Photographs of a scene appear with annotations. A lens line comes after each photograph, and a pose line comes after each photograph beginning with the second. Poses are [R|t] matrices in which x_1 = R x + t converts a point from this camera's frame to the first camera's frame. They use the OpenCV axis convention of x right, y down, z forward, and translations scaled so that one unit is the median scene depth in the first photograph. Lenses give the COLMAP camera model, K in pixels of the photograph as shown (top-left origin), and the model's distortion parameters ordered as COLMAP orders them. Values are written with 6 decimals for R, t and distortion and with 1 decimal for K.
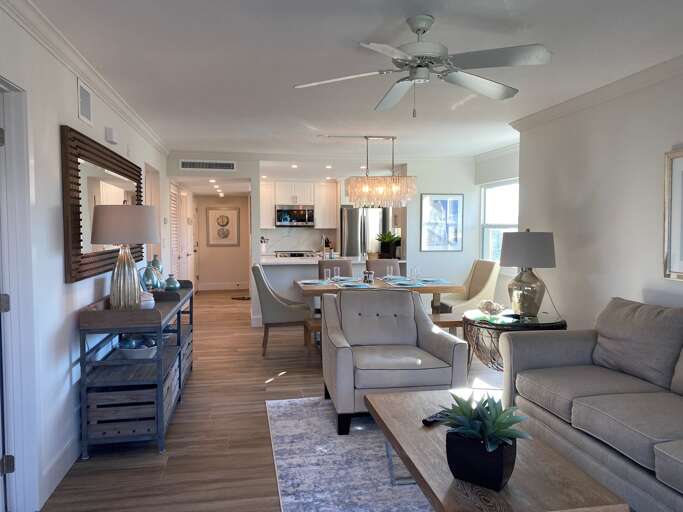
lens RADIAL K [[516.2, 0, 341.9], [0, 516.2, 256.8], [0, 0, 1]] dist [0.008799, -0.001749]
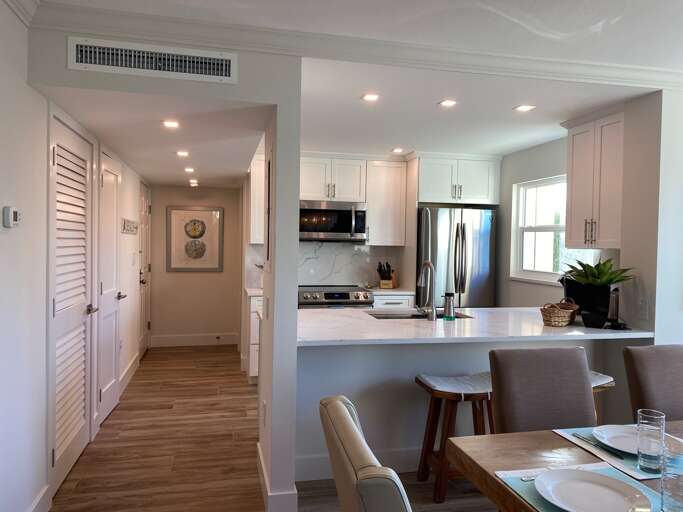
lens RADIAL K [[516.2, 0, 329.8], [0, 516.2, 255.1], [0, 0, 1]] dist [0.008799, -0.001749]
pose [[0.999363, 0.019150, 0.030126, -0.109285], [-0.018213, 0.999351, -0.031081, -0.028084], [-0.030702, 0.030513, 0.999063, 0.473979]]
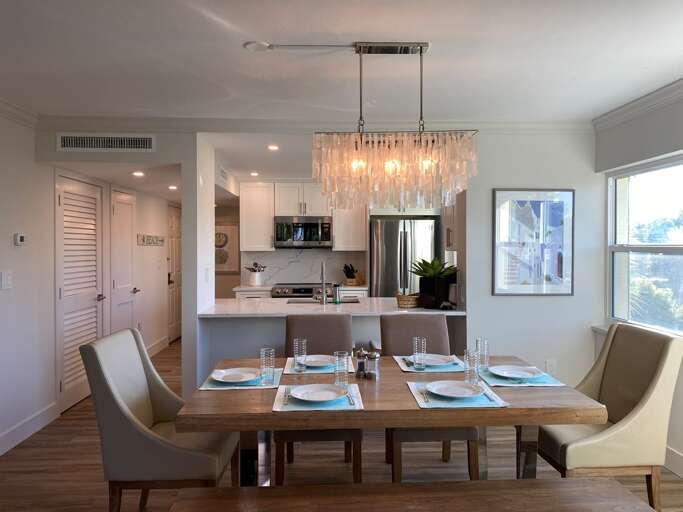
lens RADIAL K [[516.2, 0, 341.6], [0, 516.2, 248.6], [0, 0, 1]] dist [0.008799, -0.001749]
pose [[0.988864, 0.000921, -0.148822, 0.059964], [-0.008899, 0.998558, -0.052950, -0.022925], [0.148559, 0.053684, 0.987445, 0.346975]]
